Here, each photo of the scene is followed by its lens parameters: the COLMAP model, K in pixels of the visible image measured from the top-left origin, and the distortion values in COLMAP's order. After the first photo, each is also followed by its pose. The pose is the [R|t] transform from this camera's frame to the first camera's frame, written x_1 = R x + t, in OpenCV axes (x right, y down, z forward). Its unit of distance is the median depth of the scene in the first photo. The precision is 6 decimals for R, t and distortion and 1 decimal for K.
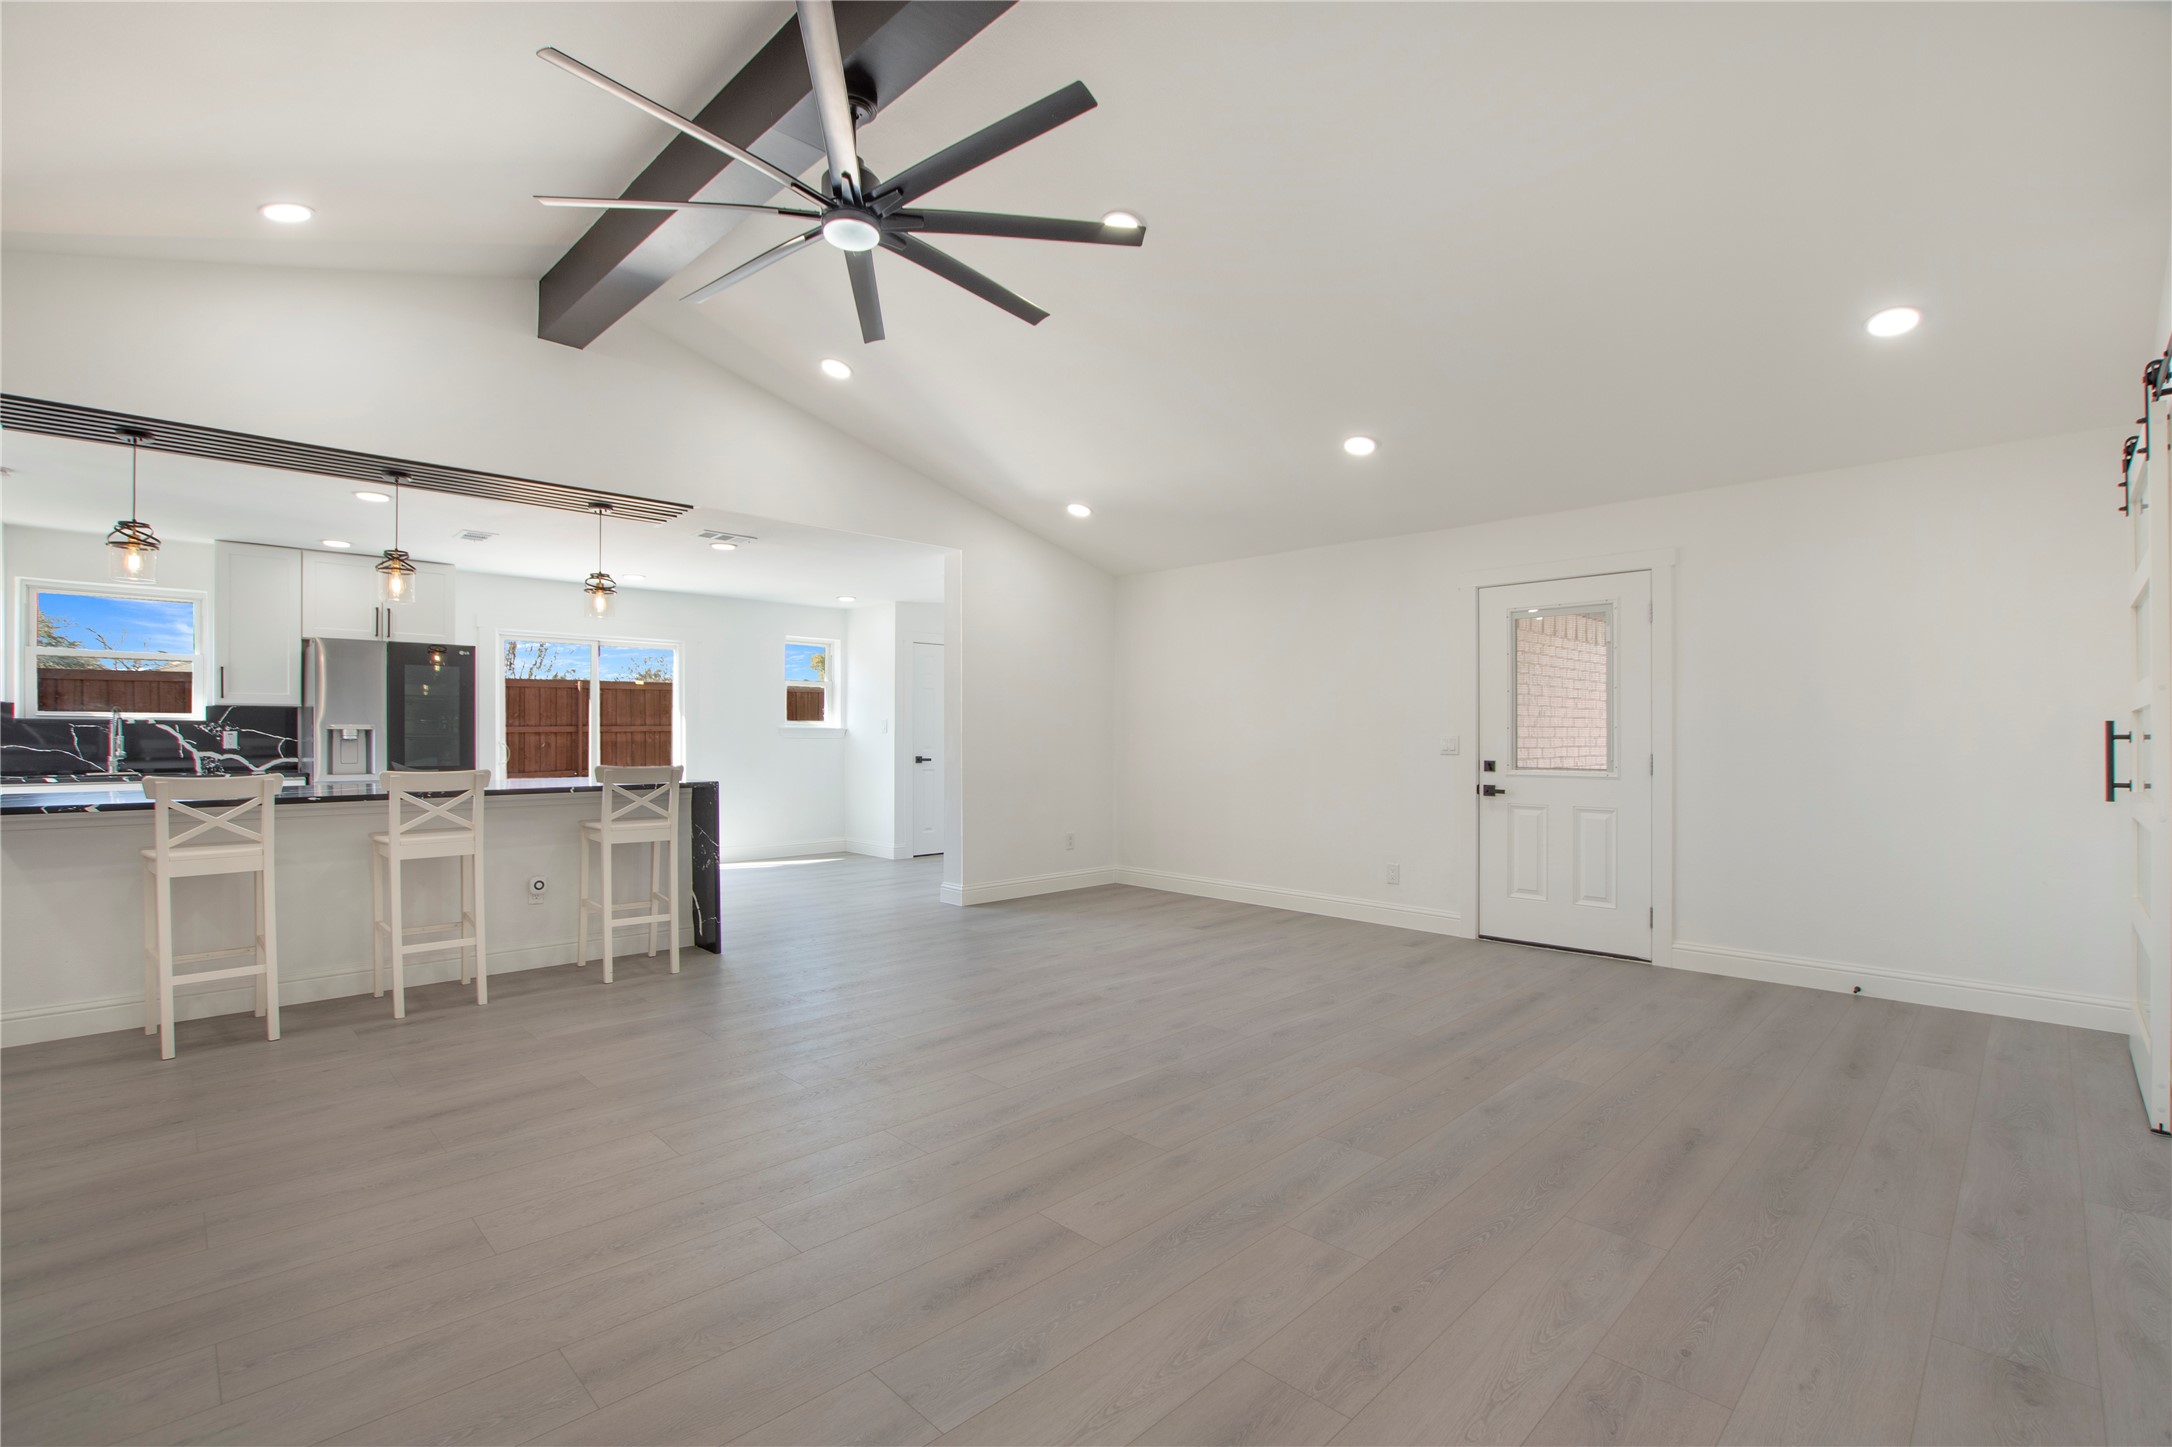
lens RADIAL K [[966.0, 0, 1074.1], [0, 966.0, 735.0], [0, 0, 1]] dist [-0.029550, 0.003669]
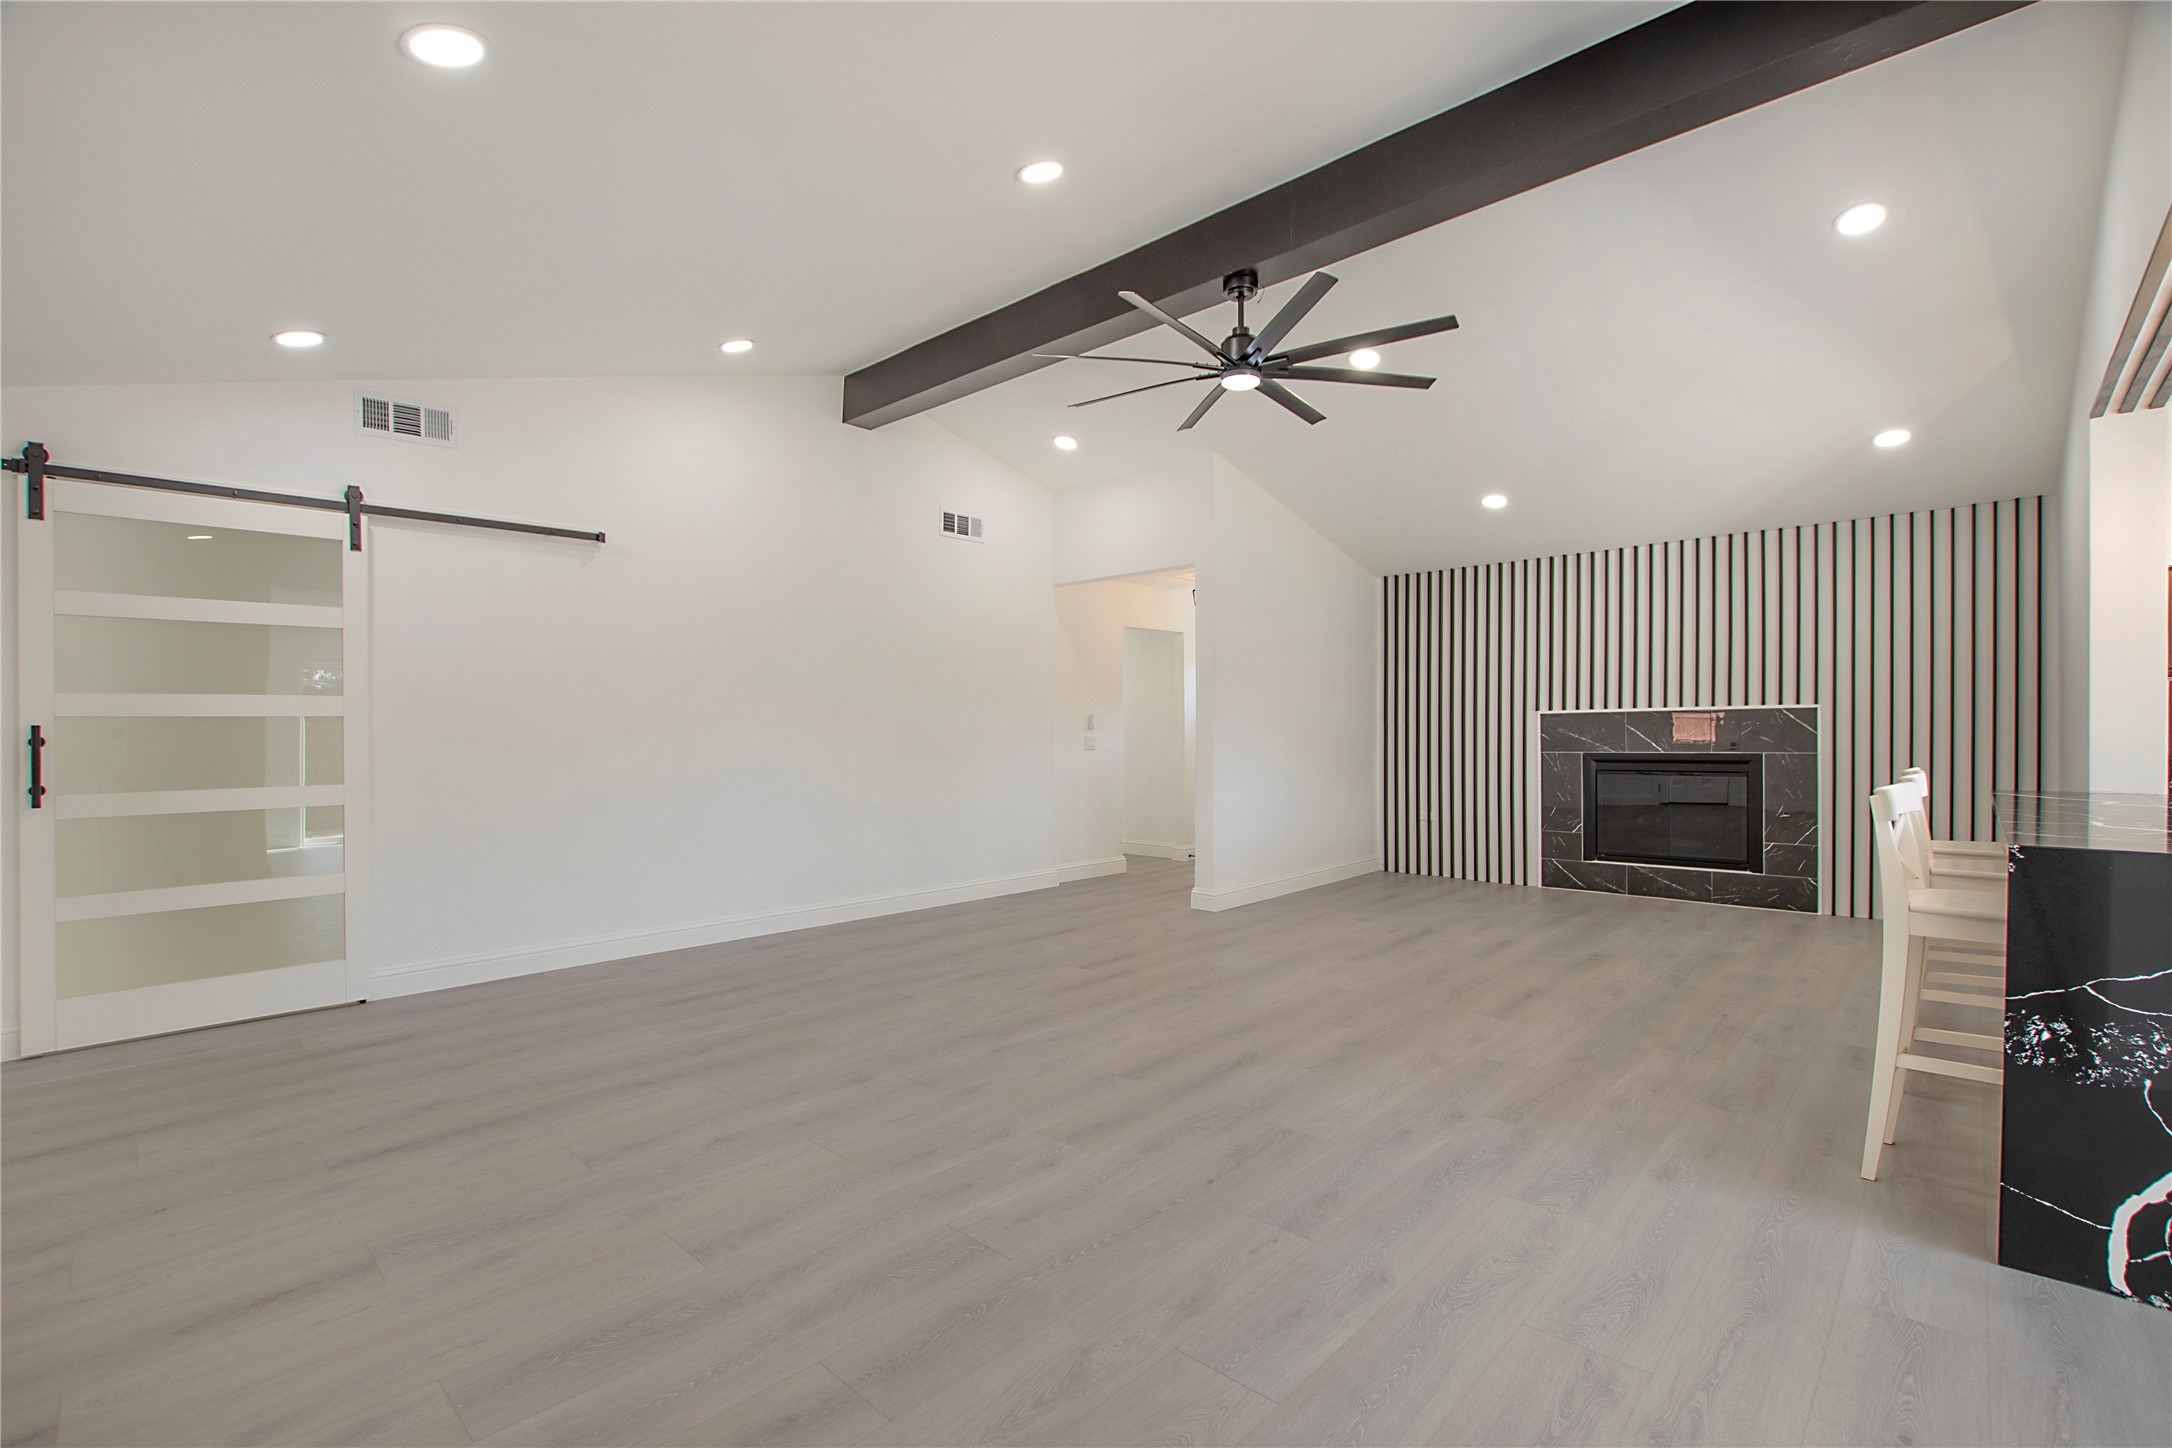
lens RADIAL K [[966.0, 0, 1097.0], [0, 966.0, 742.0], [0, 0, 1]] dist [-0.029550, 0.003669]
pose [[-0.998043, 0.006017, -0.062246, 0.038868], [0.005227, 0.999904, 0.012849, -0.002495], [0.062317, 0.012499, -0.997978, 1.340160]]
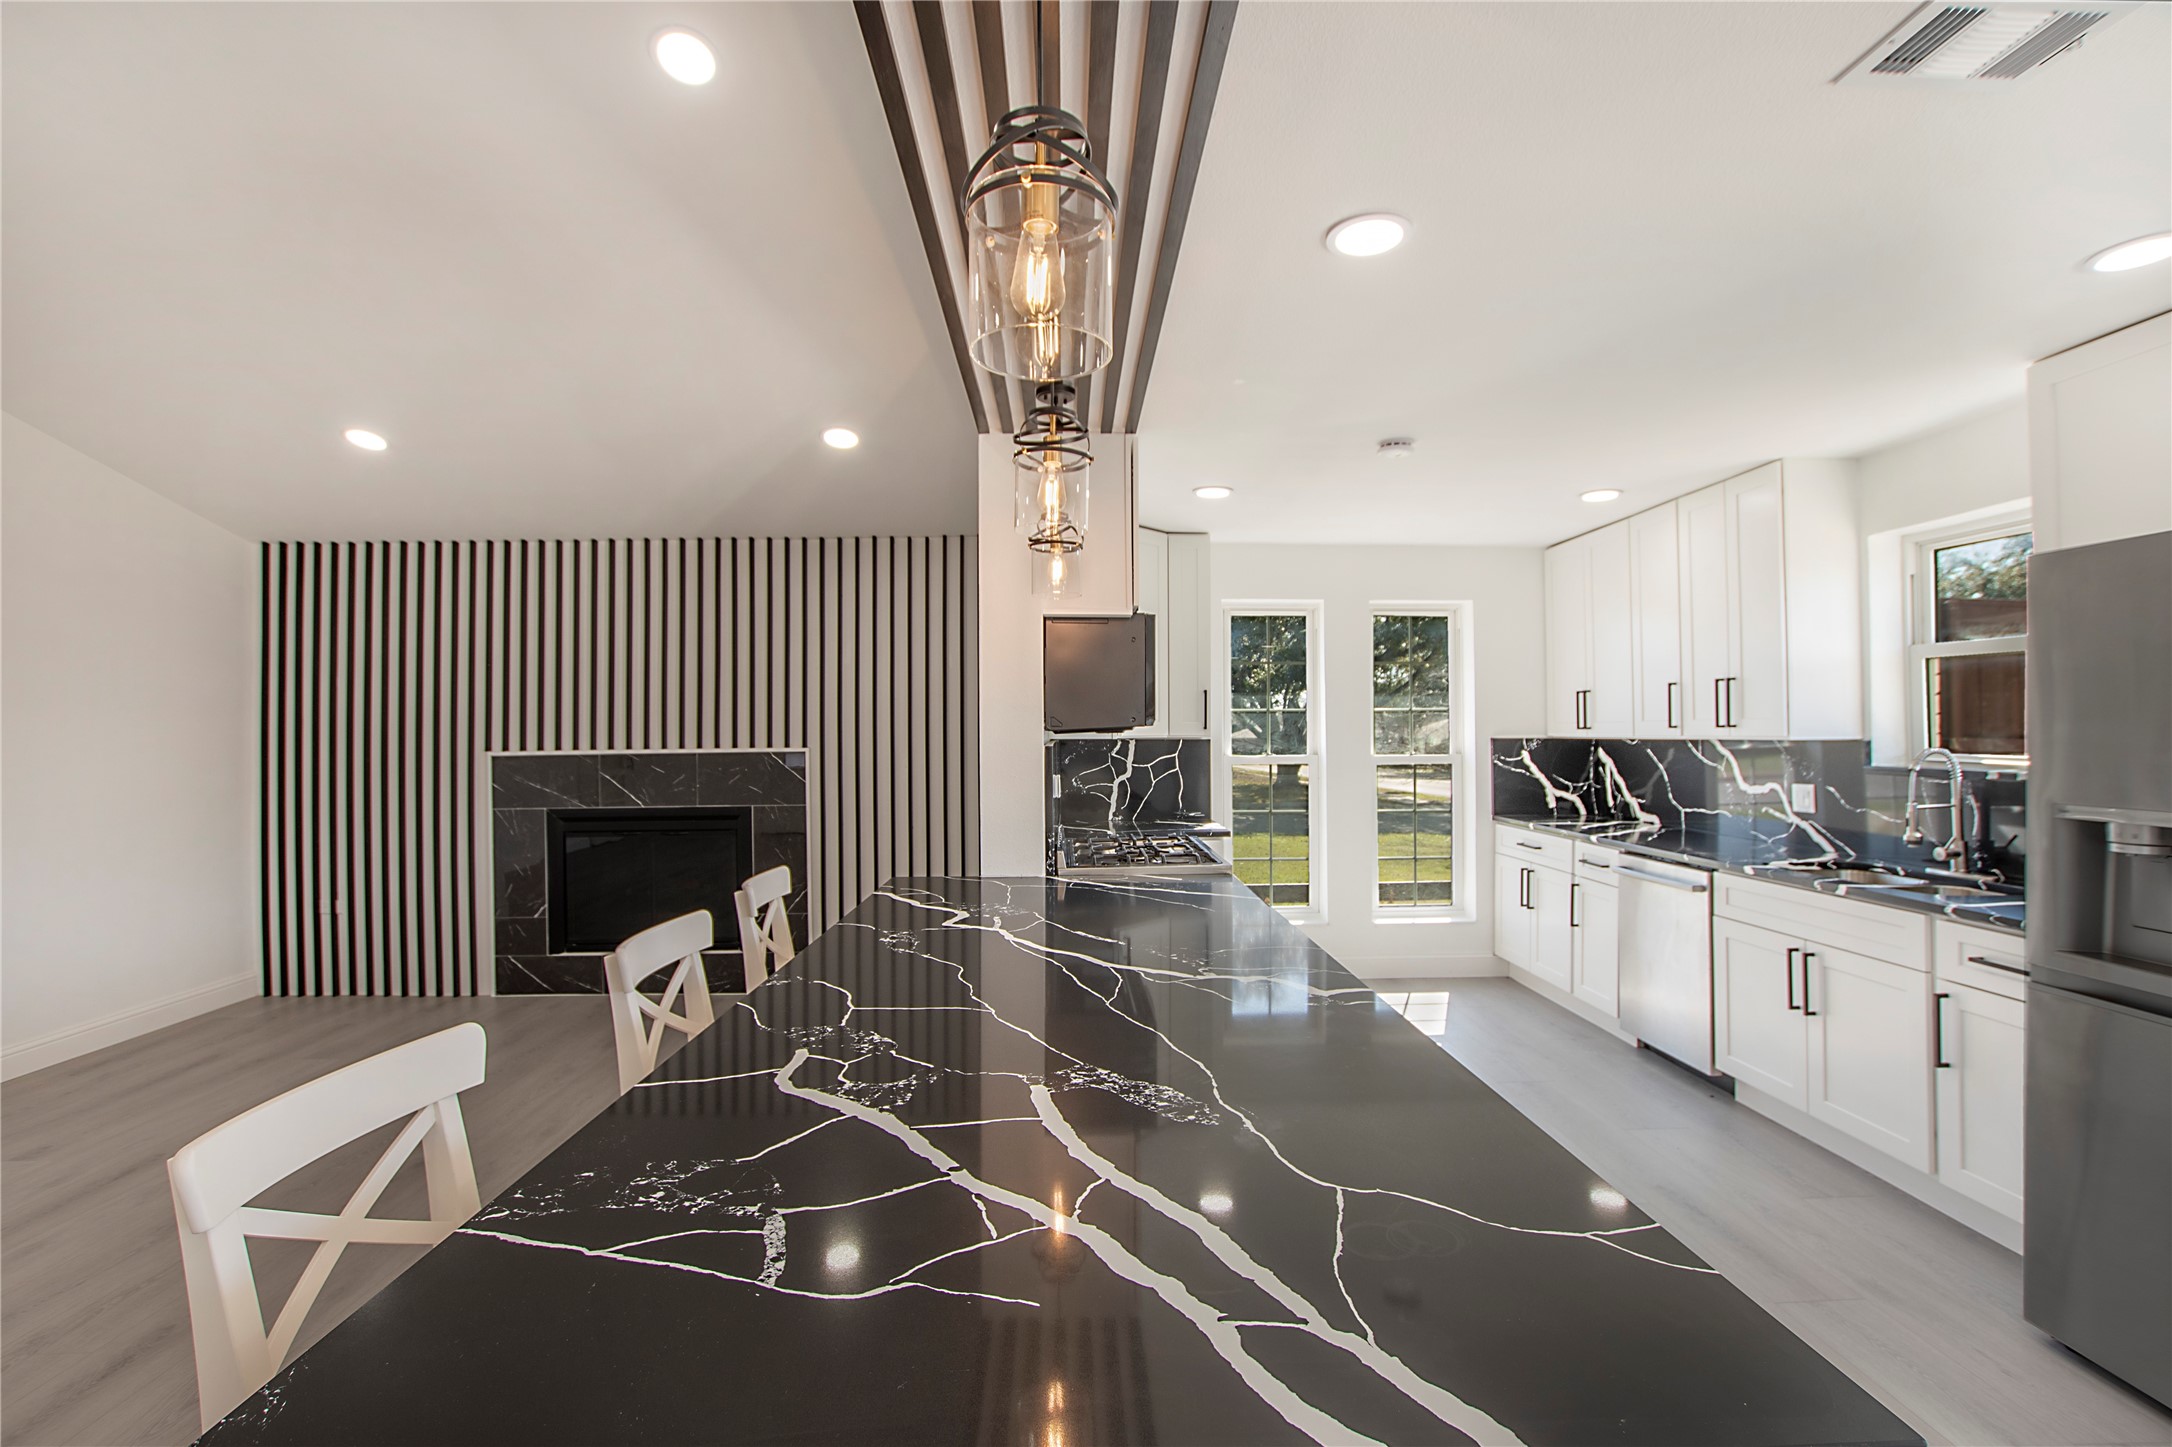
lens RADIAL K [[966.0, 0, 1108.3], [0, 966.0, 721.7], [0, 0, 1]] dist [-0.029550, 0.003669]
pose [[-0.663173, -0.005395, -0.748447, -0.359812], [0.002944, 0.999947, -0.009816, -0.045271], [0.748461, -0.008713, -0.663122, 1.143024]]
